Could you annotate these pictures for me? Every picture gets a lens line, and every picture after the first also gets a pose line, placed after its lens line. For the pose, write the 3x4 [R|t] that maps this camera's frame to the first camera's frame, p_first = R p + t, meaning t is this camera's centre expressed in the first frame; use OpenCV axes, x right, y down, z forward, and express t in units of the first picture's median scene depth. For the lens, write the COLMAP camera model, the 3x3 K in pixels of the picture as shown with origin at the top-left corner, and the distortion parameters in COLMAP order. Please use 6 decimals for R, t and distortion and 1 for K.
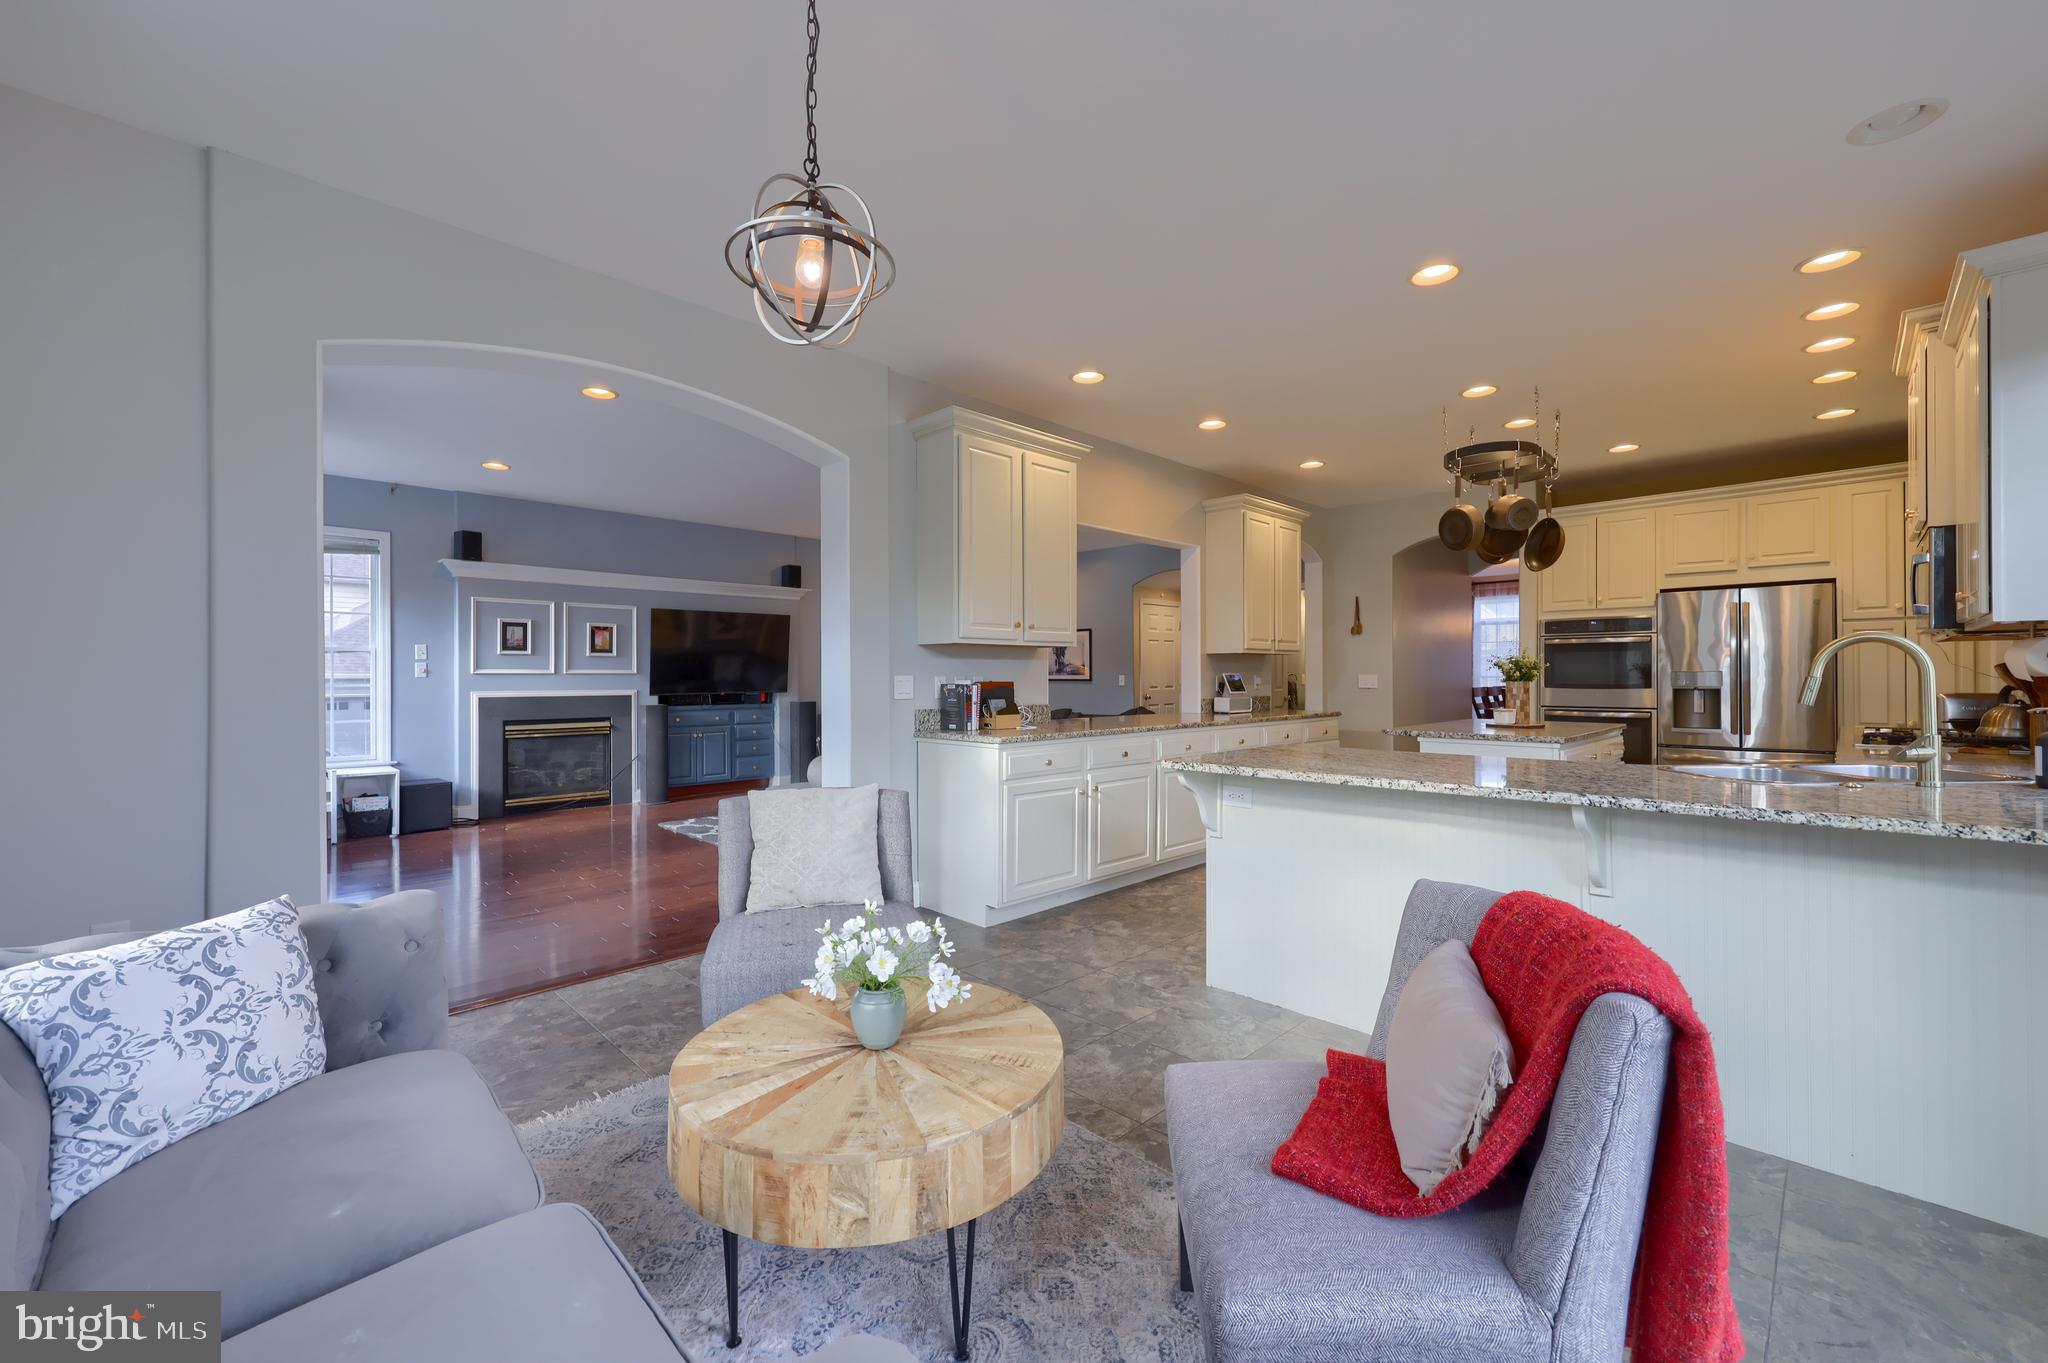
lens RADIAL K [[827.9, 0, 1032.8], [0, 827.9, 676.5], [0, 0, 1]] dist [0.012509, 0.000529]
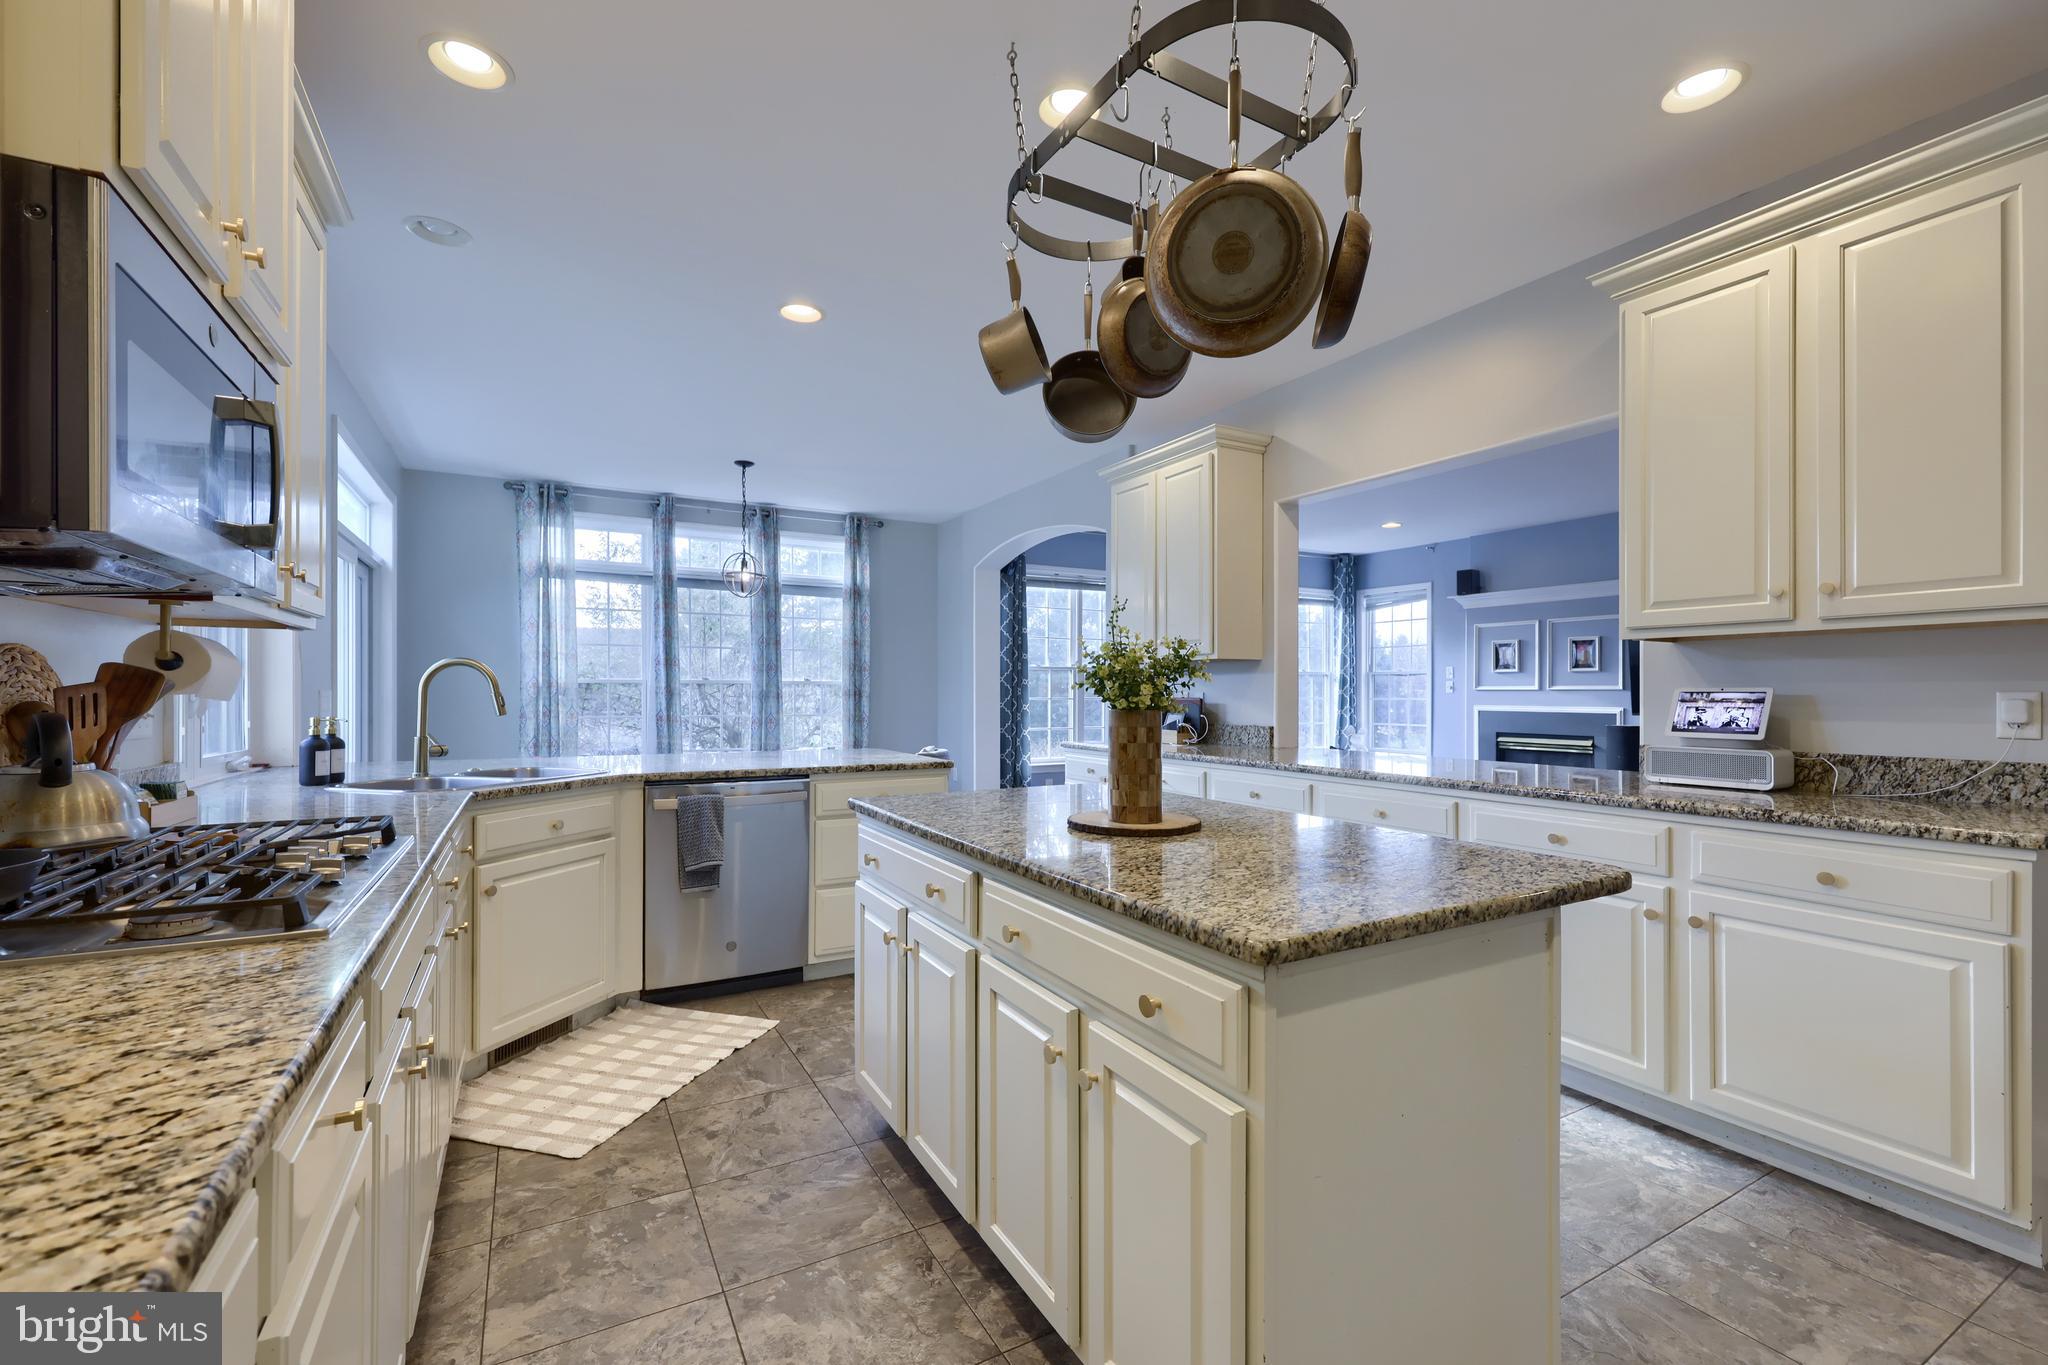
lens RADIAL K [[871.7, 0, 1030.4], [0, 871.7, 687.5], [0, 0, 1]] dist [0.004601, 0.000276]
pose [[-0.263309, -0.004433, -0.964701, 0.705020], [-0.001848, 0.999990, -0.004091, -0.000983], [0.964710, 0.000706, -0.263315, 0.753997]]
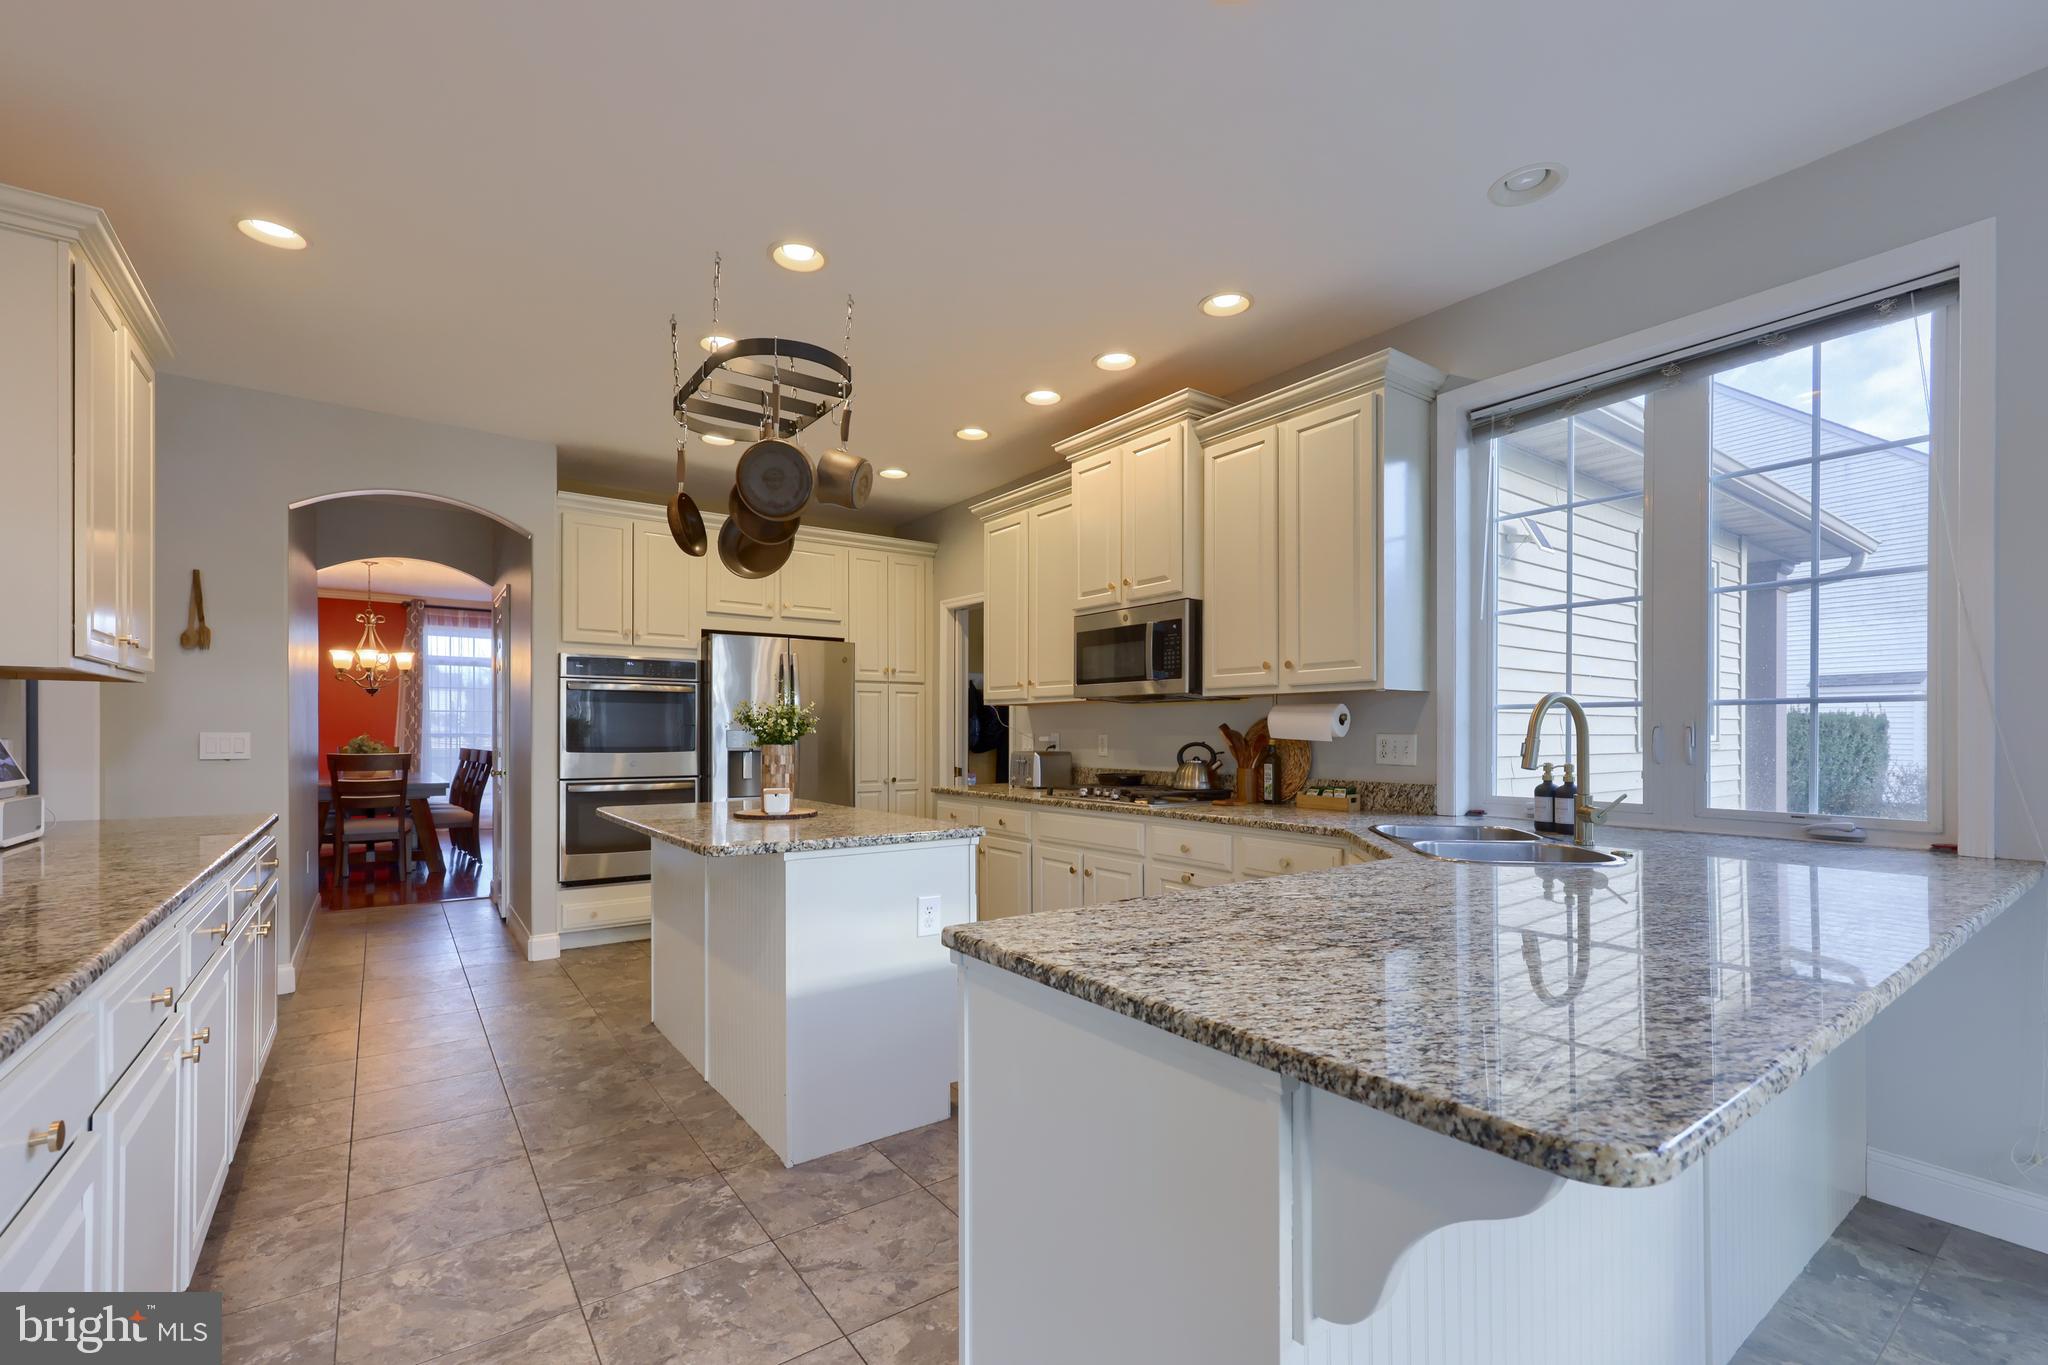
lens RADIAL K [[871.7, 0, 1049.3], [0, 871.7, 723.0], [0, 0, 1]] dist [0.004601, 0.000276]
pose [[0.142214, 0.010678, 0.989778, -0.033115], [0.000030, 0.999942, -0.010792, -0.003291], [-0.989836, 0.001565, 0.142206, 0.500625]]
